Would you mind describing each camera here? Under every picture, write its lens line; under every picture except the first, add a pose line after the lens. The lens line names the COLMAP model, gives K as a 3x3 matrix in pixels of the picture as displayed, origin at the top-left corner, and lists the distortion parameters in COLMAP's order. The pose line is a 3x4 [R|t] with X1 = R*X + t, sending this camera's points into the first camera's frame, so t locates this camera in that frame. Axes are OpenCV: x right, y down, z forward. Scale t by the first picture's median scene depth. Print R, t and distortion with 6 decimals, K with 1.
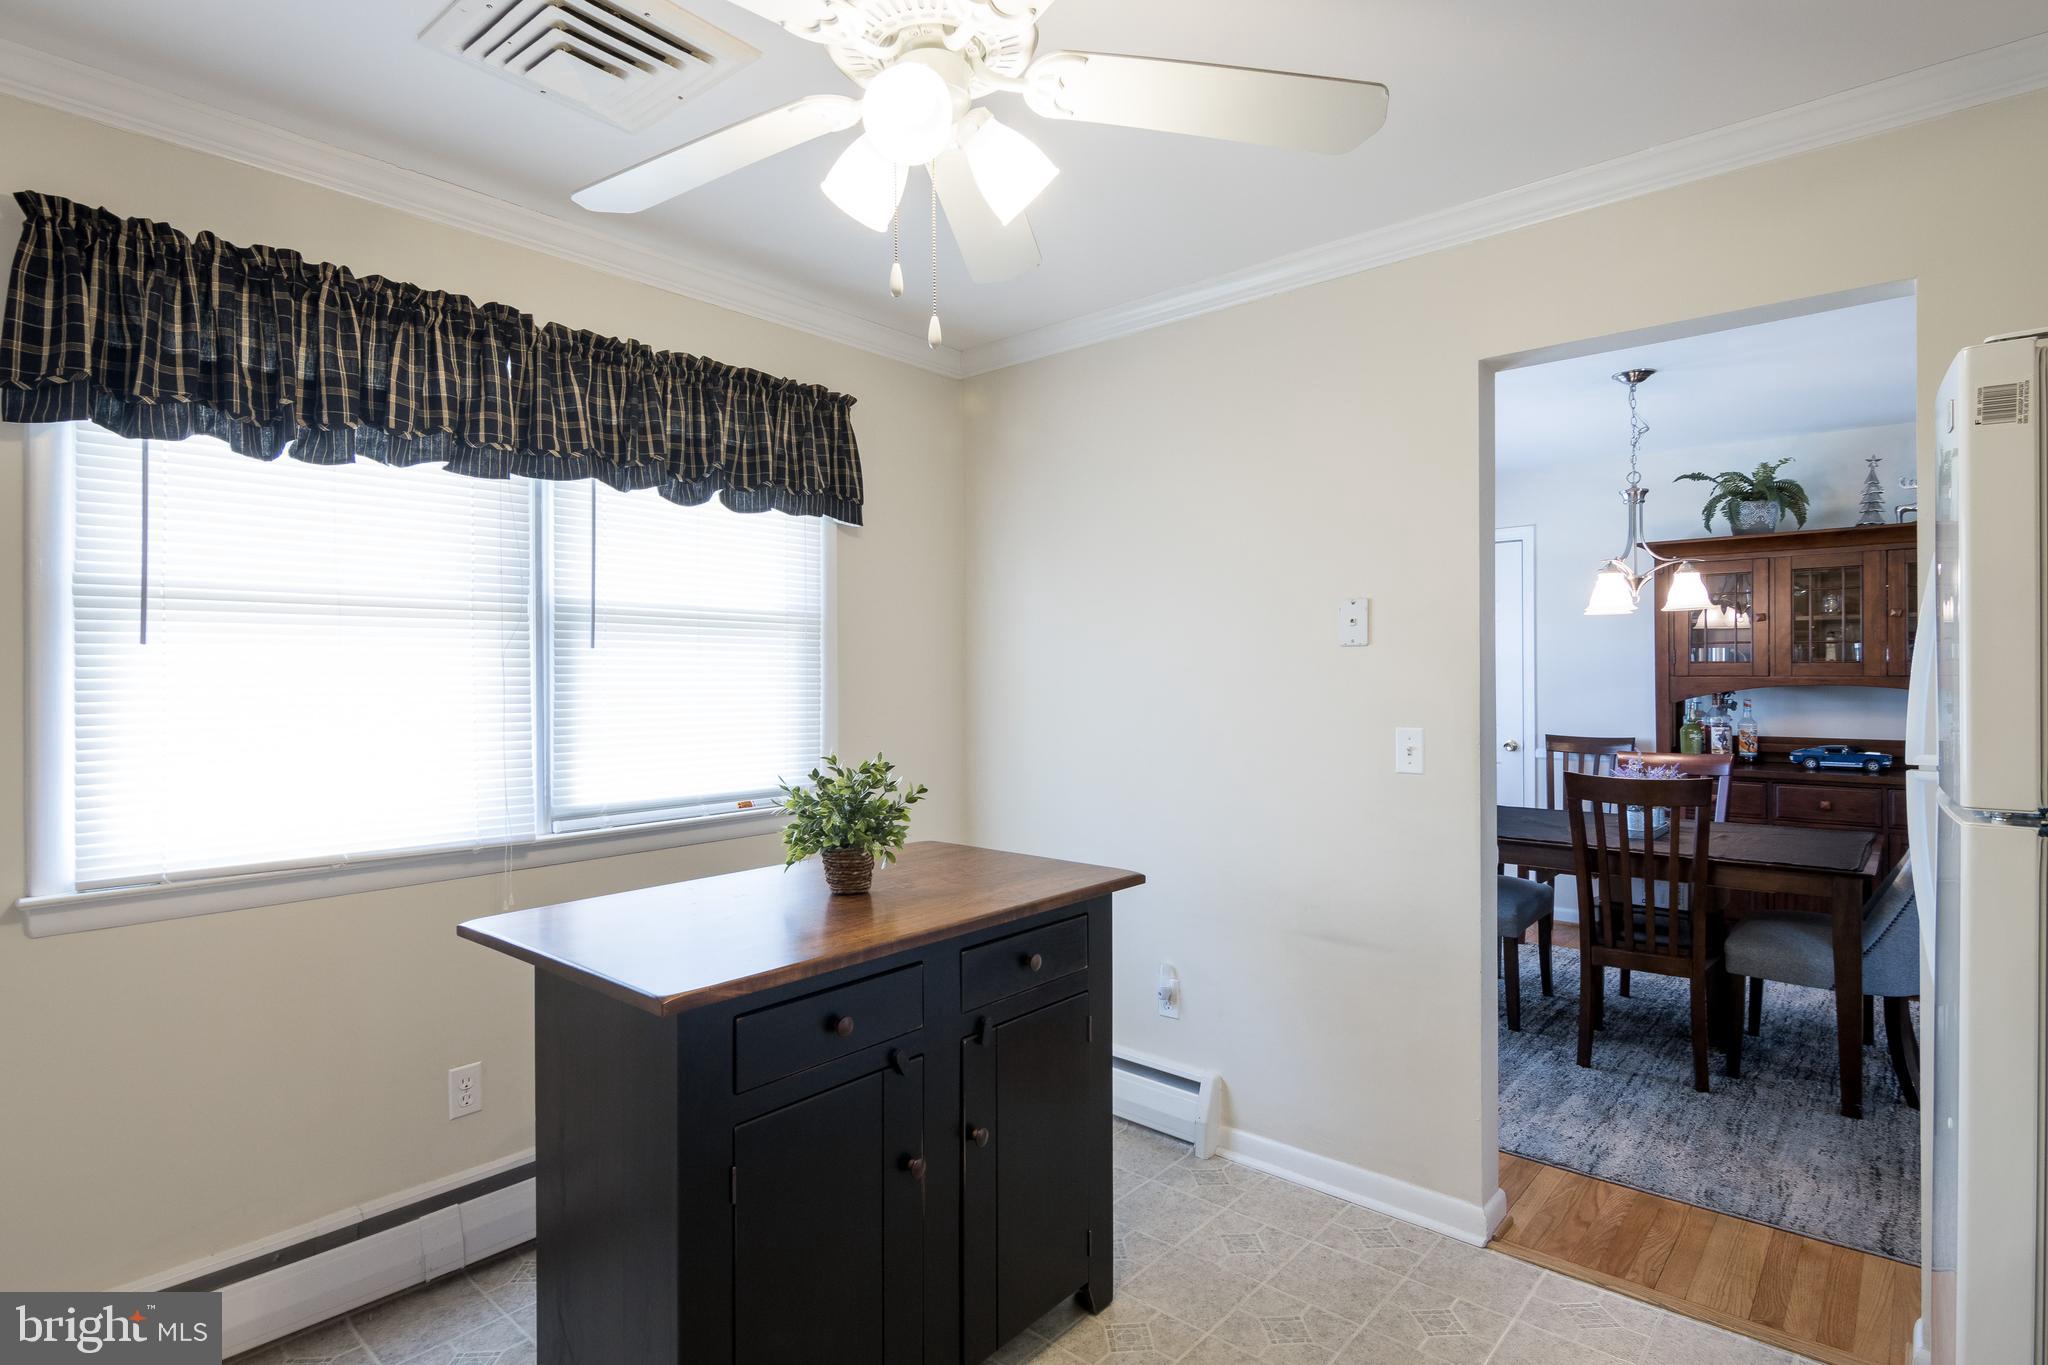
lens RADIAL K [[1051.4, 0, 1020.4], [0, 1051.4, 672.1], [0, 0, 1]] dist [0.010034, -0.012864]
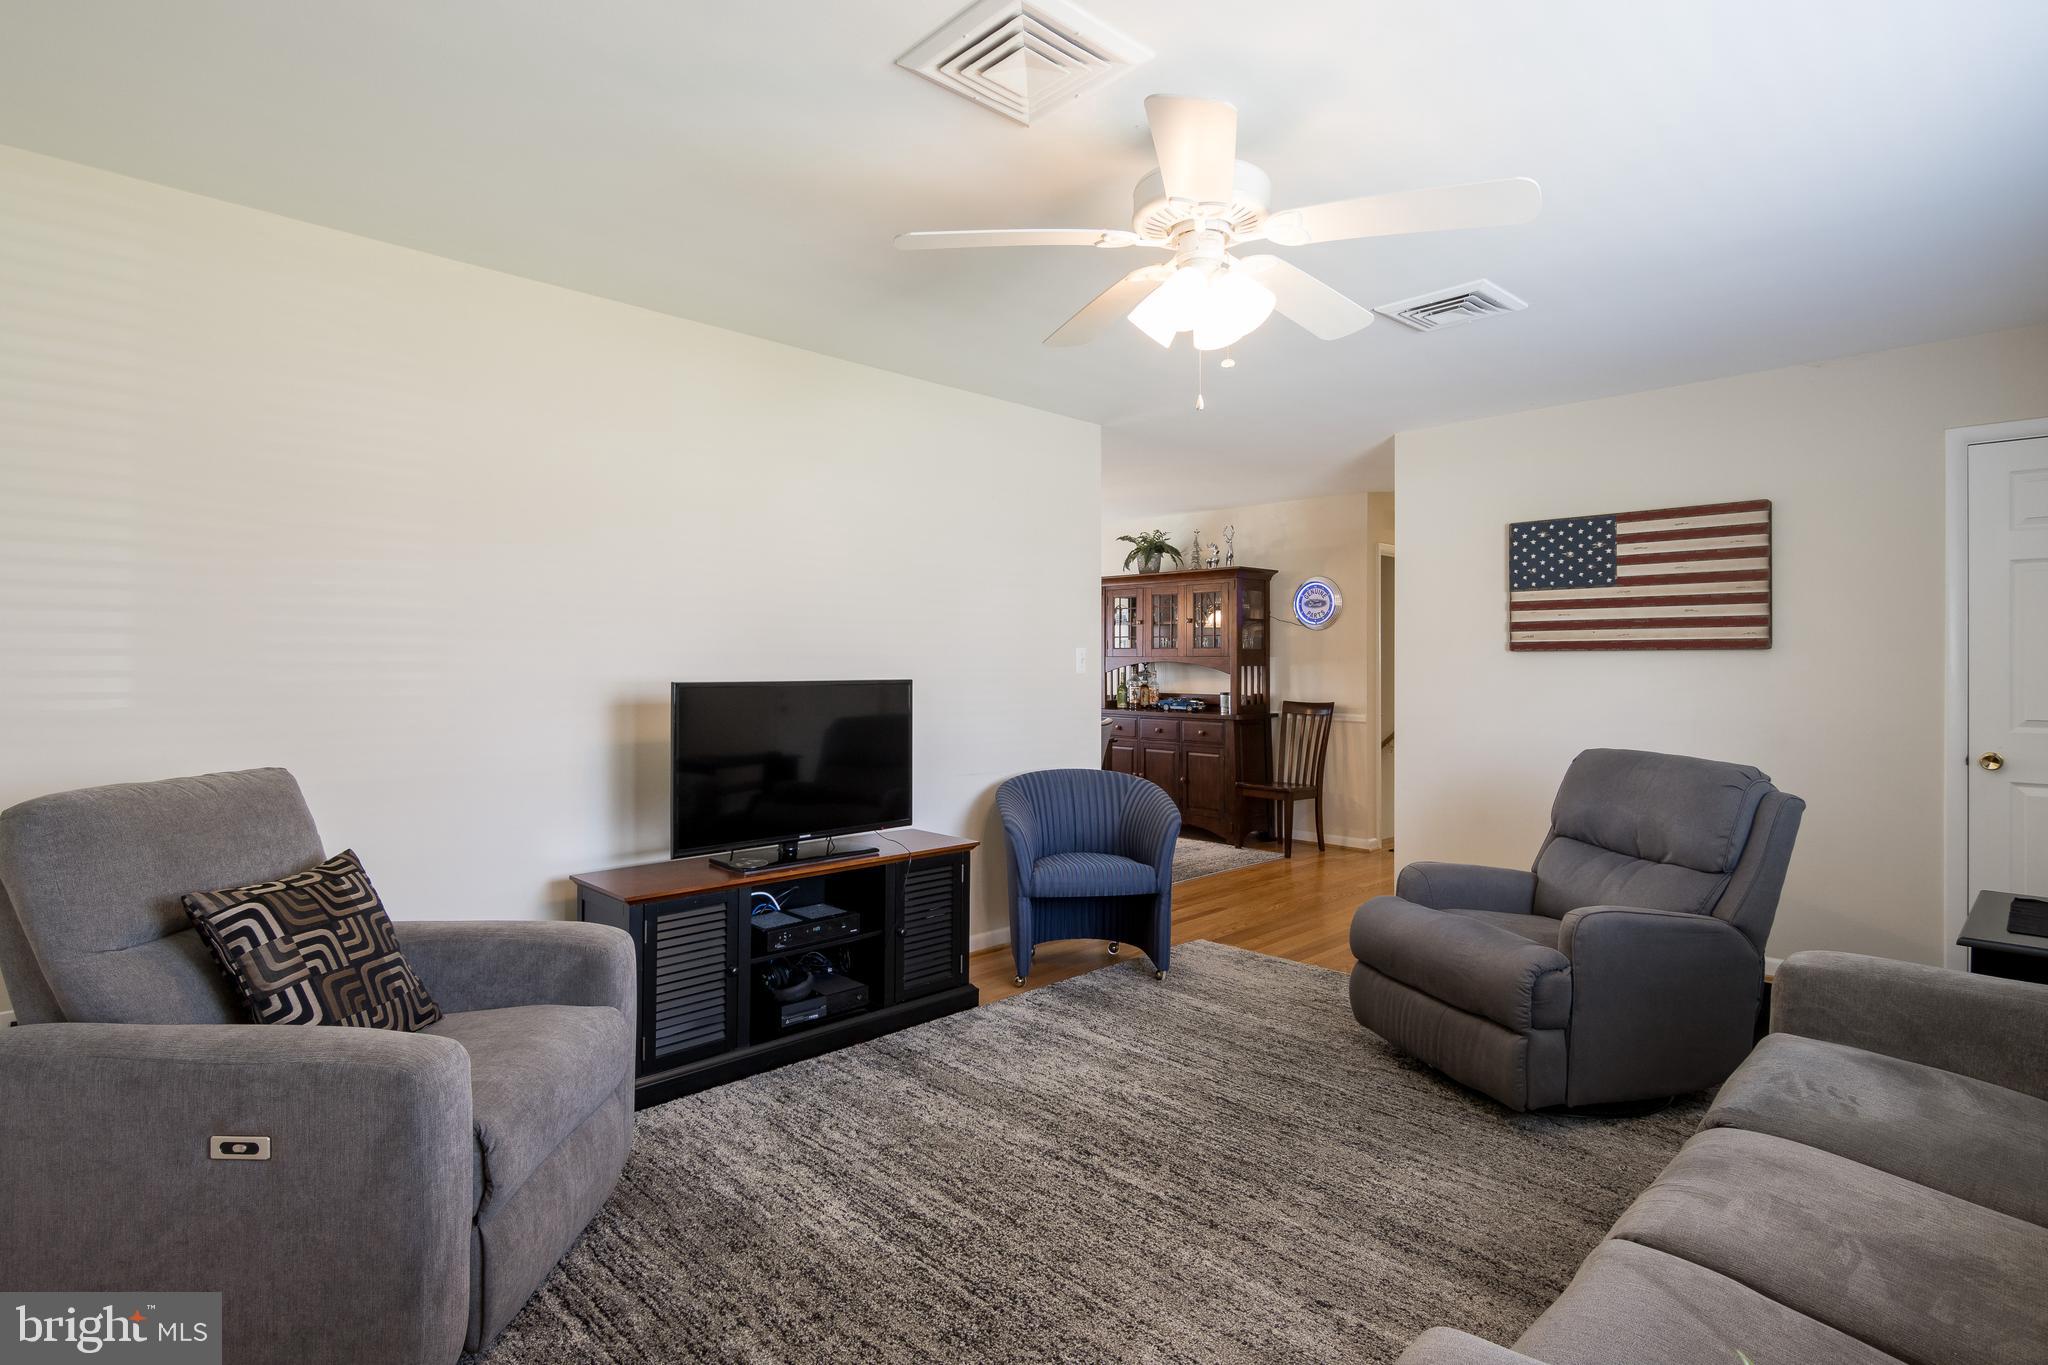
lens RADIAL K [[1030.2, 0, 1030.3], [0, 1030.2, 663.9], [0, 0, 1]] dist [0.013598, -0.012802]
pose [[0.997172, 0.006714, -0.074859, 0.655079], [-0.006461, 0.999973, 0.003621, 0.010989], [0.074881, -0.003128, 0.997188, -0.701009]]
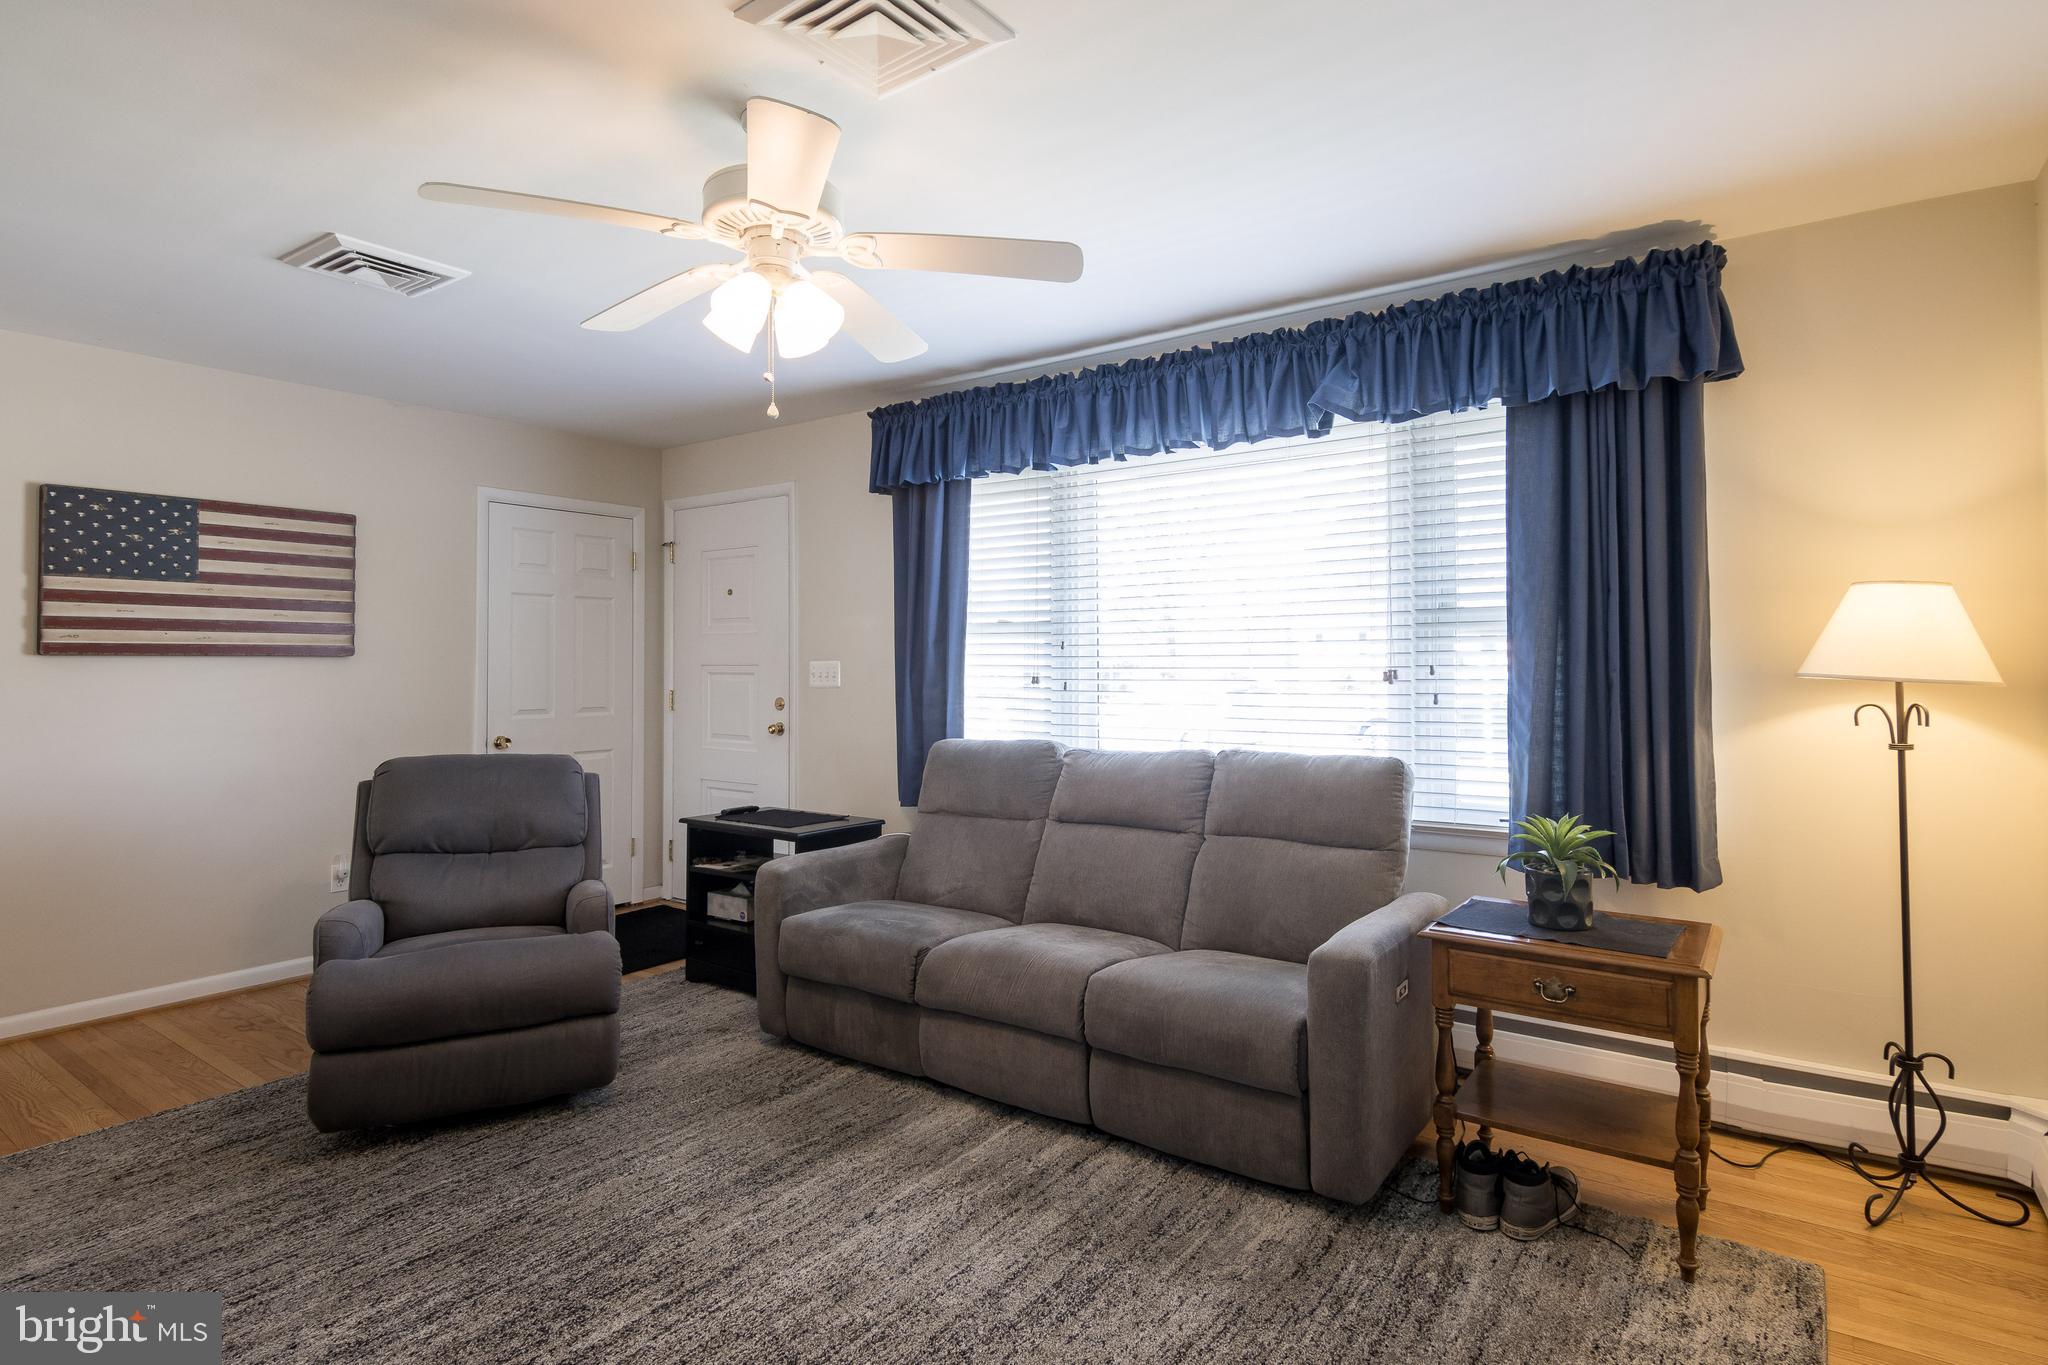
lens RADIAL K [[1054.9, 0, 1014.1], [0, 1054.9, 643.3], [0, 0, 1]] dist [0.013051, -0.013243]
pose [[-0.082599, 0.025497, 0.996257, 0.206950], [-0.001484, 0.999668, -0.025708, 0.009527], [-0.996582, -0.003602, -0.082533, -0.284580]]
